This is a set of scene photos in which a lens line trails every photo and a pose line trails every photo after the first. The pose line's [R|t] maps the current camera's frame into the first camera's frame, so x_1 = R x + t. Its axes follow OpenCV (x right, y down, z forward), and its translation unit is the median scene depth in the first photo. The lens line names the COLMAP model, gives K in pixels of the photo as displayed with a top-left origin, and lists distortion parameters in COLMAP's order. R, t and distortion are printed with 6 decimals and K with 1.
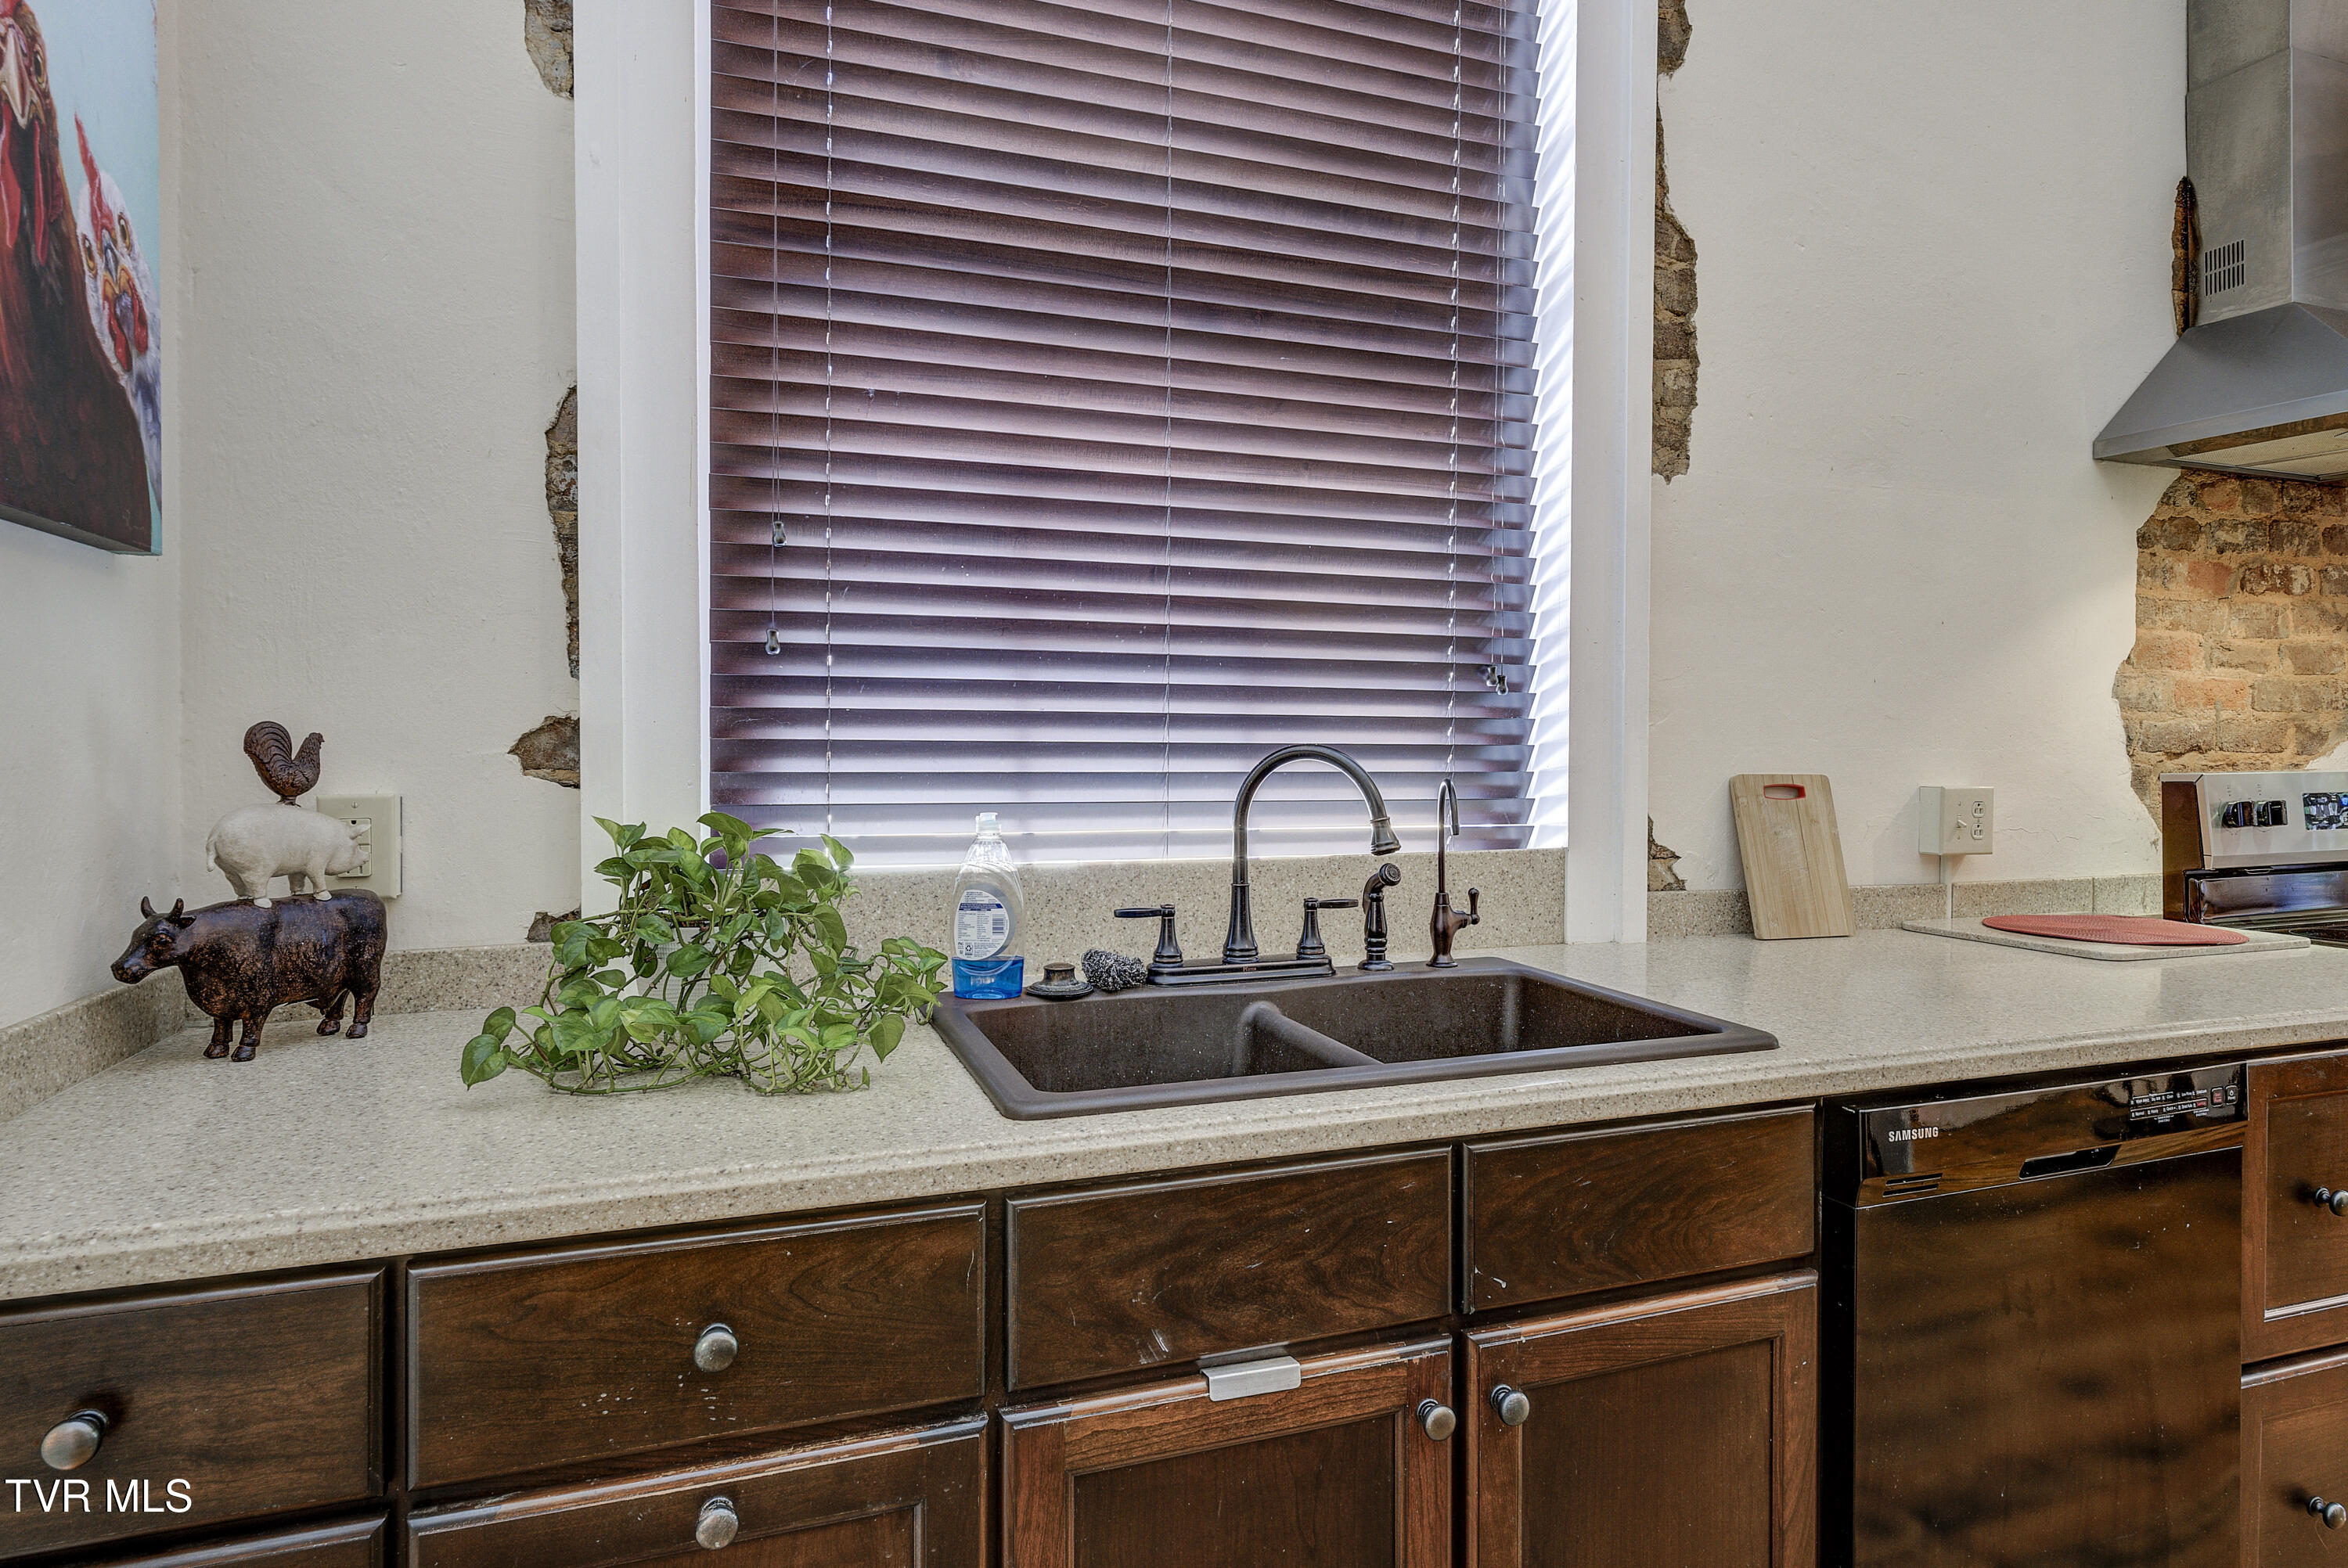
lens RADIAL K [[1340.8, 0, 1178.8], [0, 1340.8, 756.8], [0, 0, 1]] dist [0.001434, 0.001669]
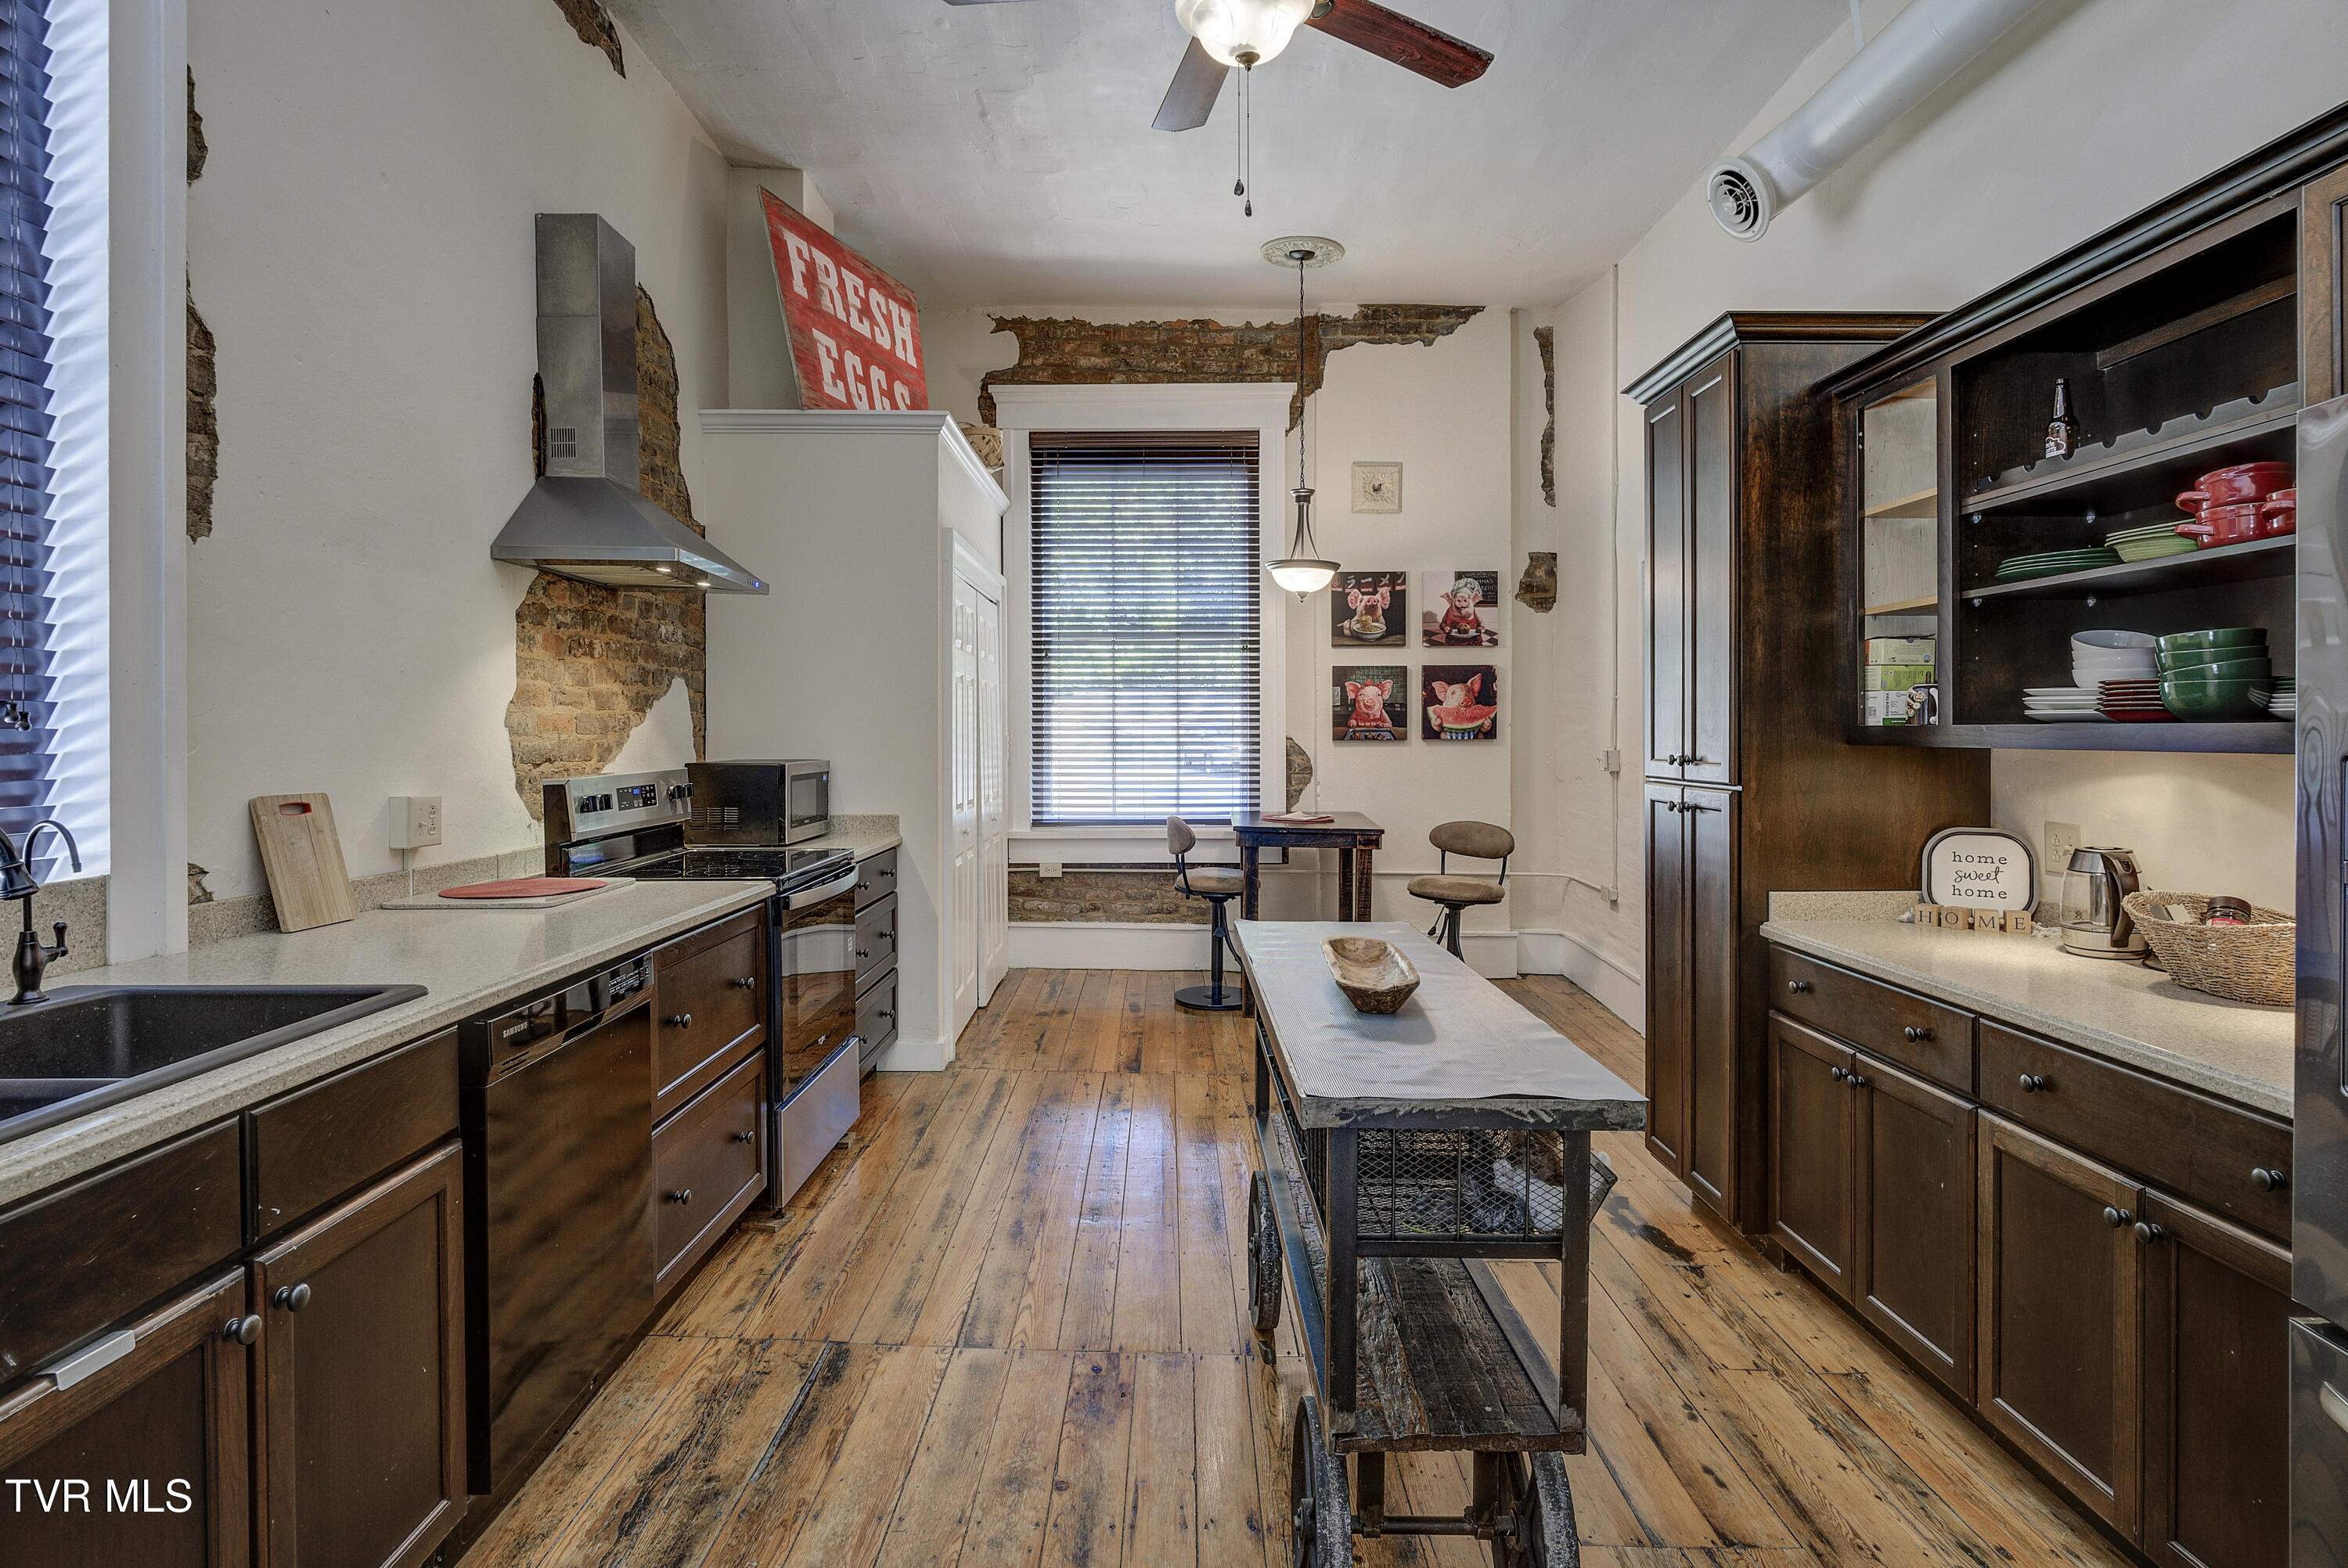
lens RADIAL K [[1209.2, 0, 1174.0], [0, 1209.2, 784.0], [0, 0, 1]] dist [-0.000382, -0.000262]
pose [[0.341143, -0.044820, 0.938942, -0.305962], [0.015634, 0.998995, 0.042006, -0.030034], [-0.939881, 0.000349, 0.341501, -0.117637]]
